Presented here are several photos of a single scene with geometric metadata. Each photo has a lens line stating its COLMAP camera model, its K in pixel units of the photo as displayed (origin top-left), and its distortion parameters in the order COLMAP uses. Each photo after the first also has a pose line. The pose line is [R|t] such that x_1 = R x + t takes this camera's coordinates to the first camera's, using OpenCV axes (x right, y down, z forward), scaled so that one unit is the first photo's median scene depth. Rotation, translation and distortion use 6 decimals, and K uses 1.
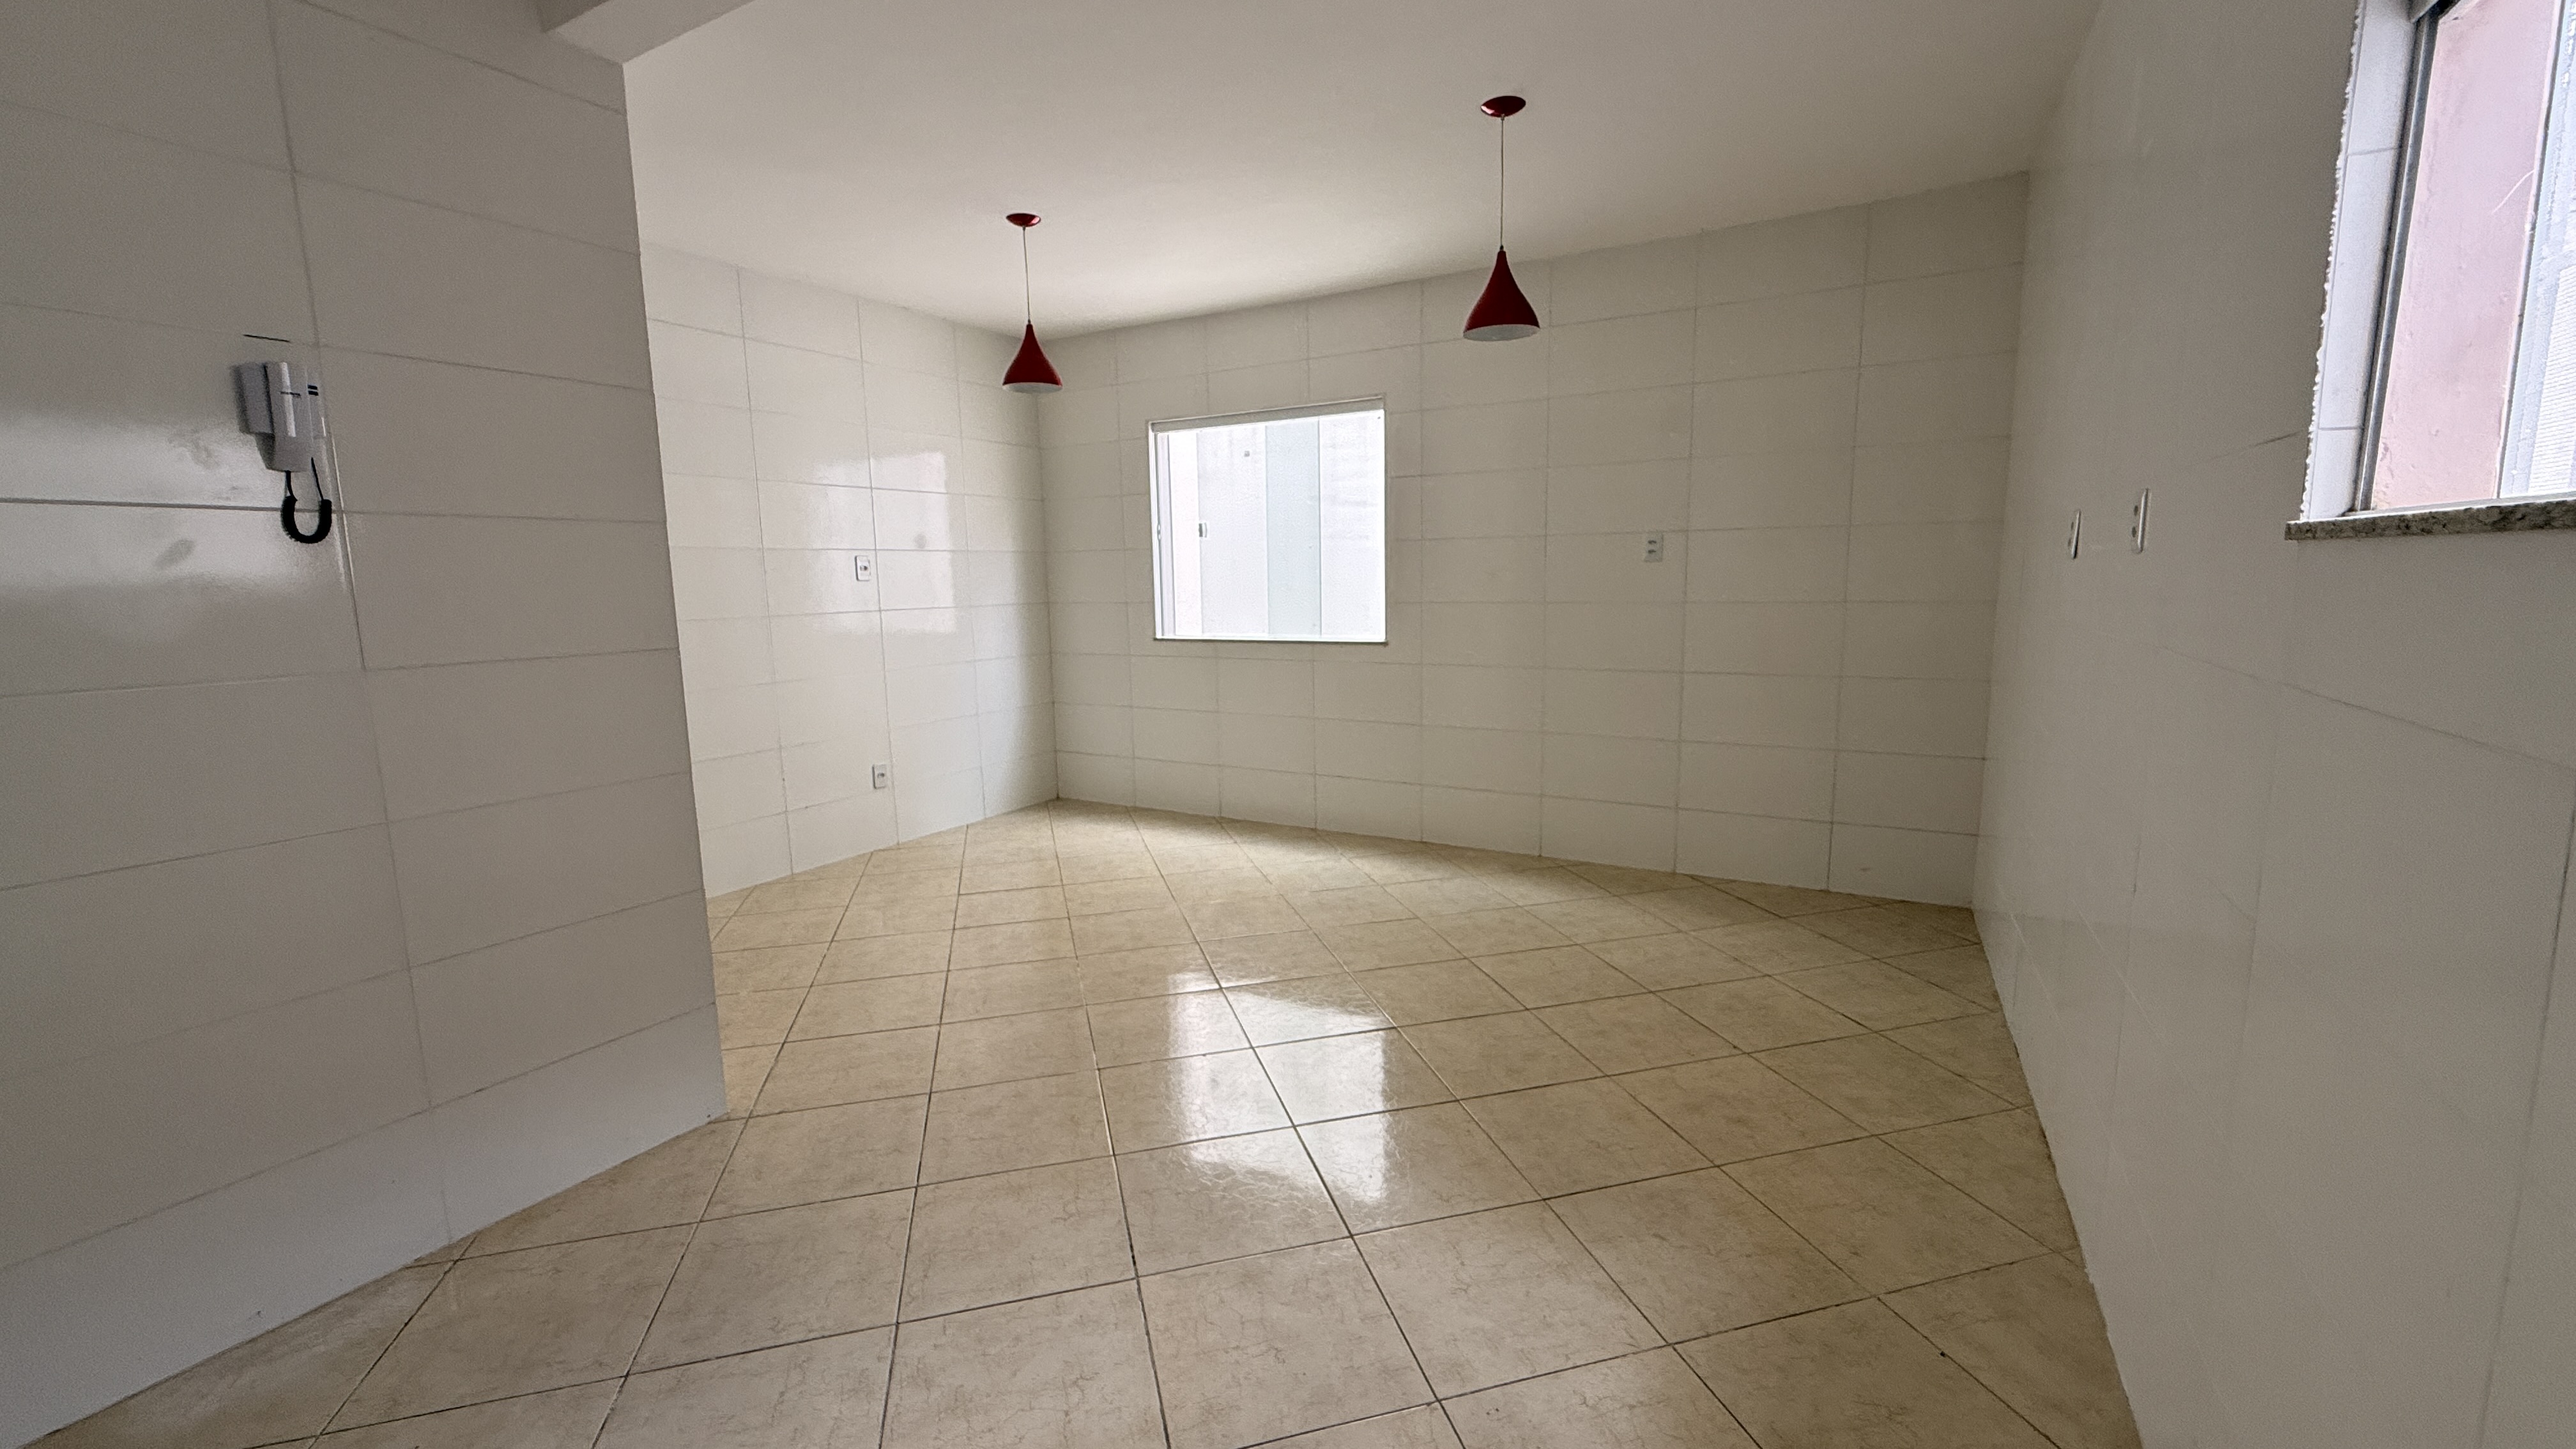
lens RADIAL K [[1027.2, 0, 1283.9], [0, 1027.2, 722.2], [0, 0, 1]] dist [0.001253, 0.000061]
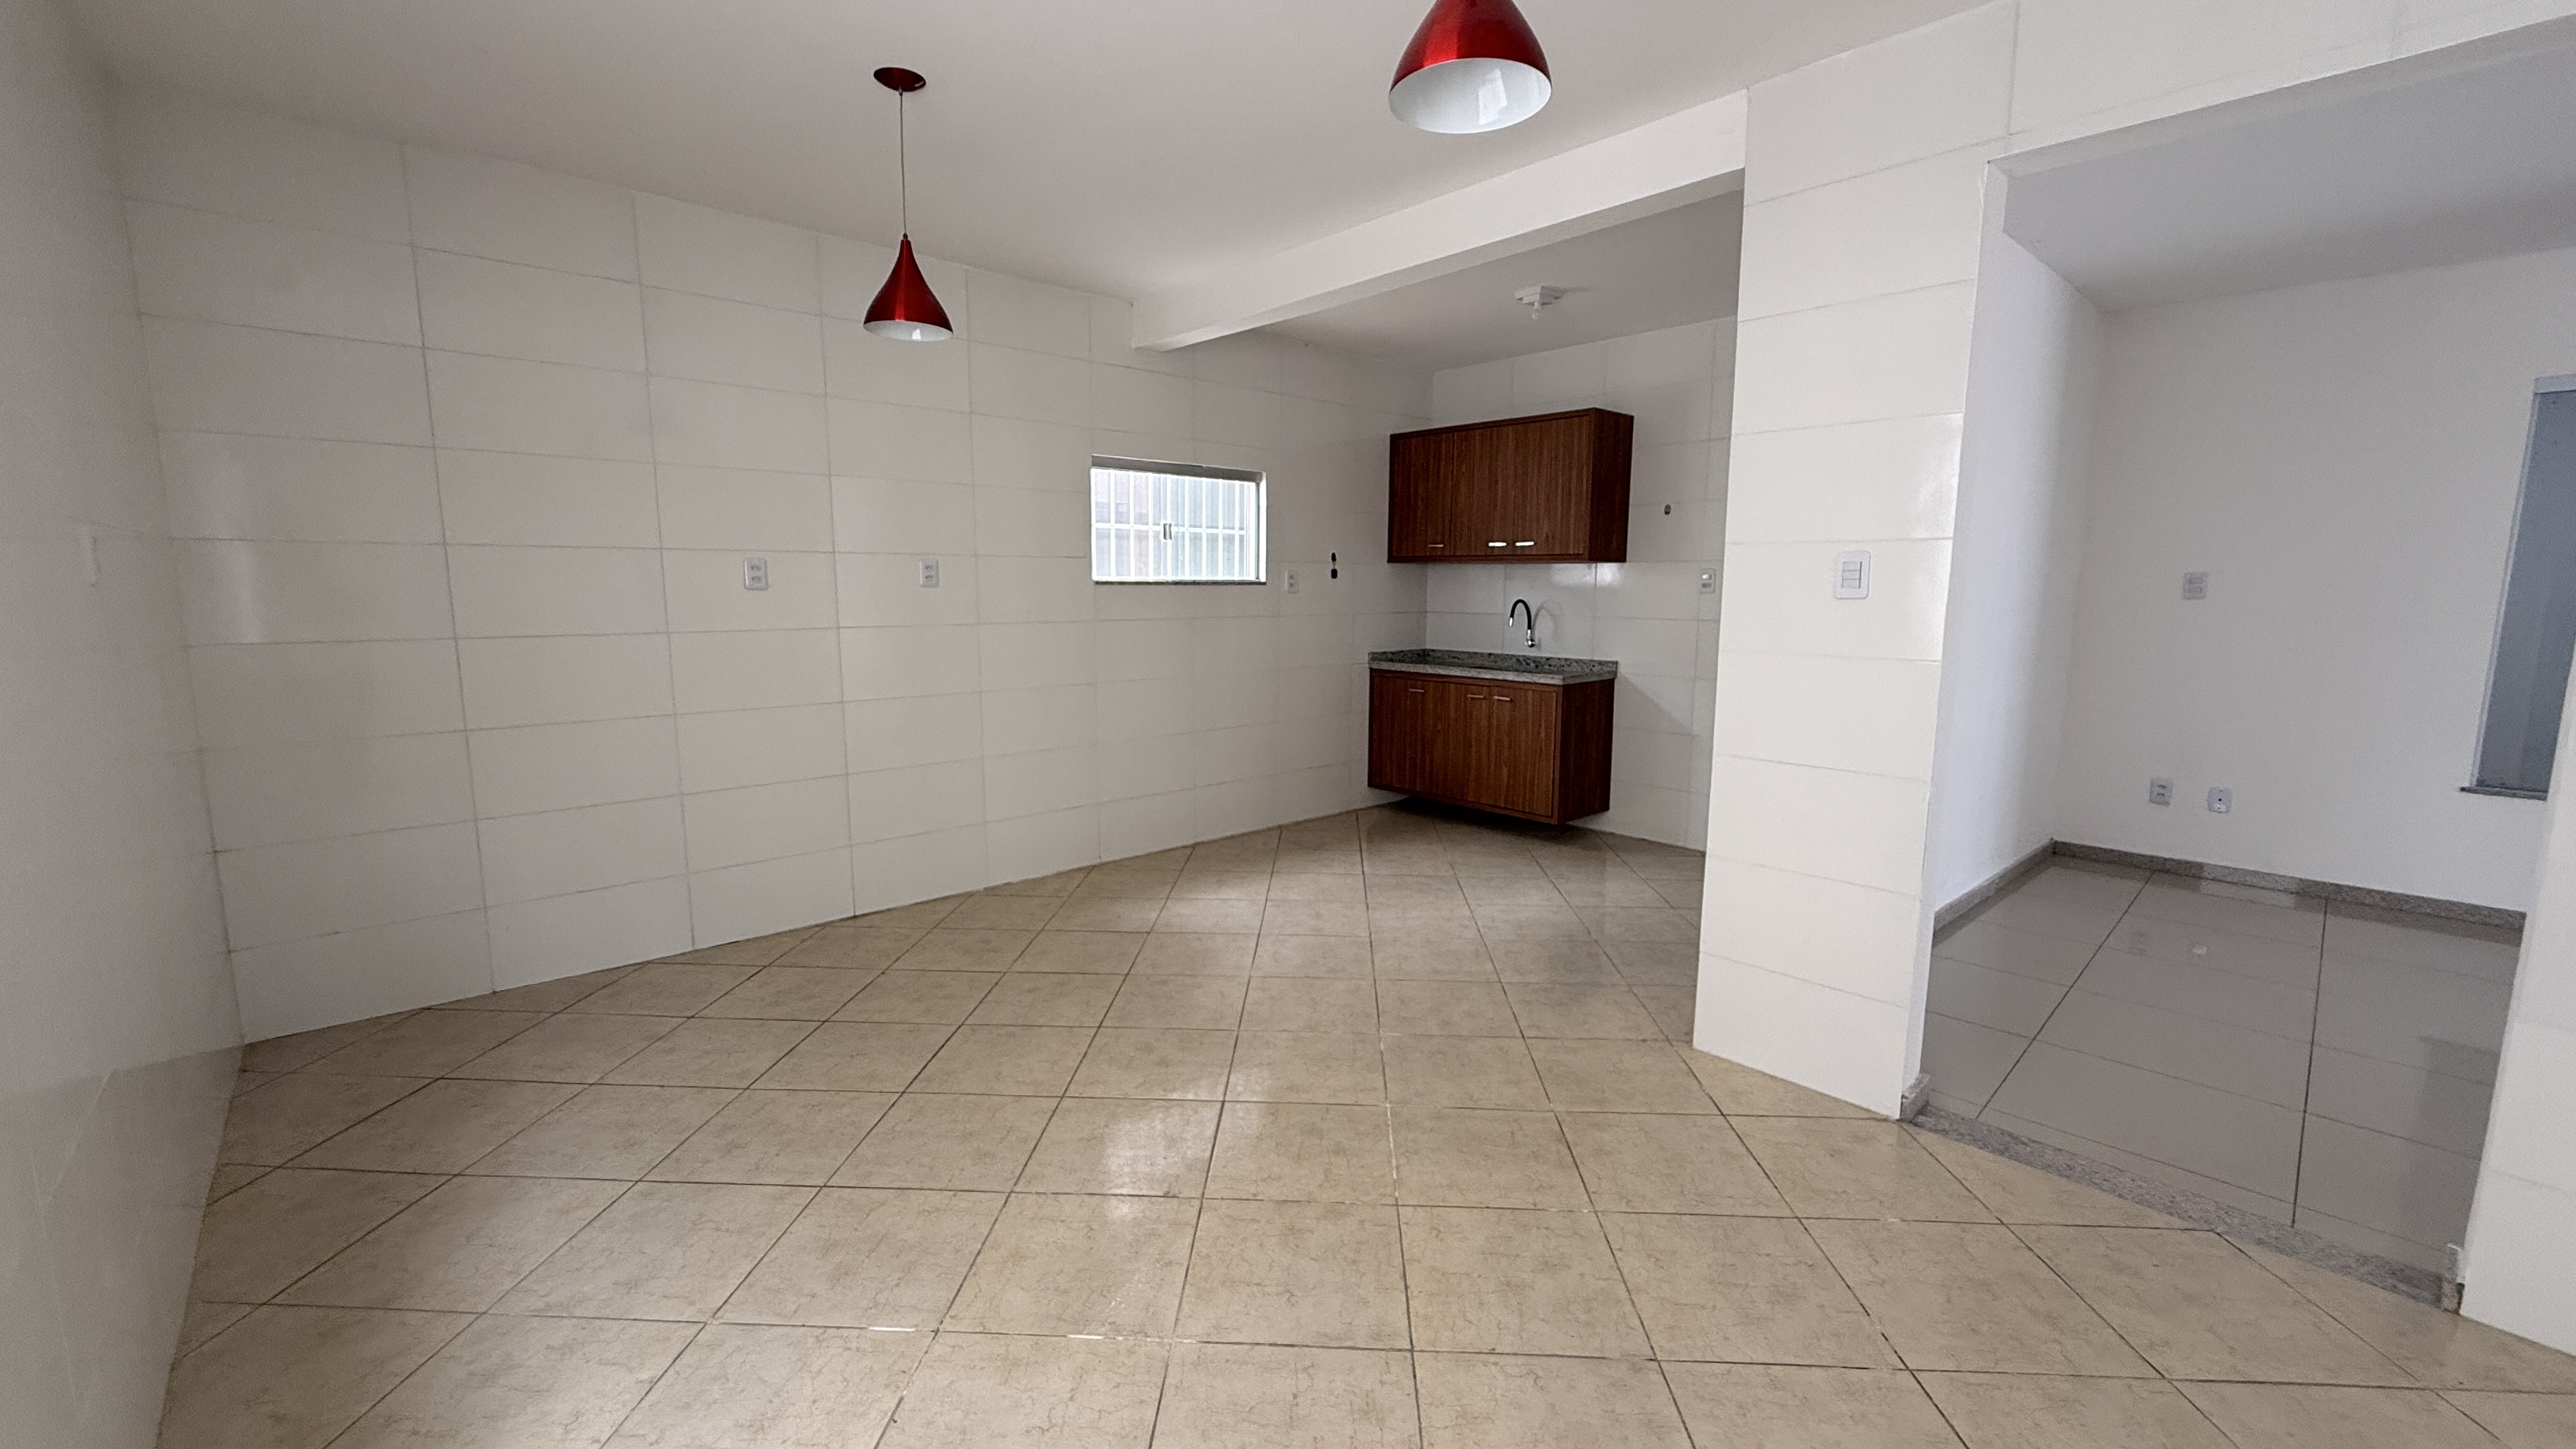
lens RADIAL K [[1027.2, 0, 1283.1], [0, 1027.2, 716.2], [0, 0, 1]] dist [0.001253, 0.000061]
pose [[-0.950798, -0.028567, 0.308491, -0.312663], [0.056280, 0.963245, 0.262661, -0.223118], [-0.304656, 0.267100, -0.914244, 1.475616]]
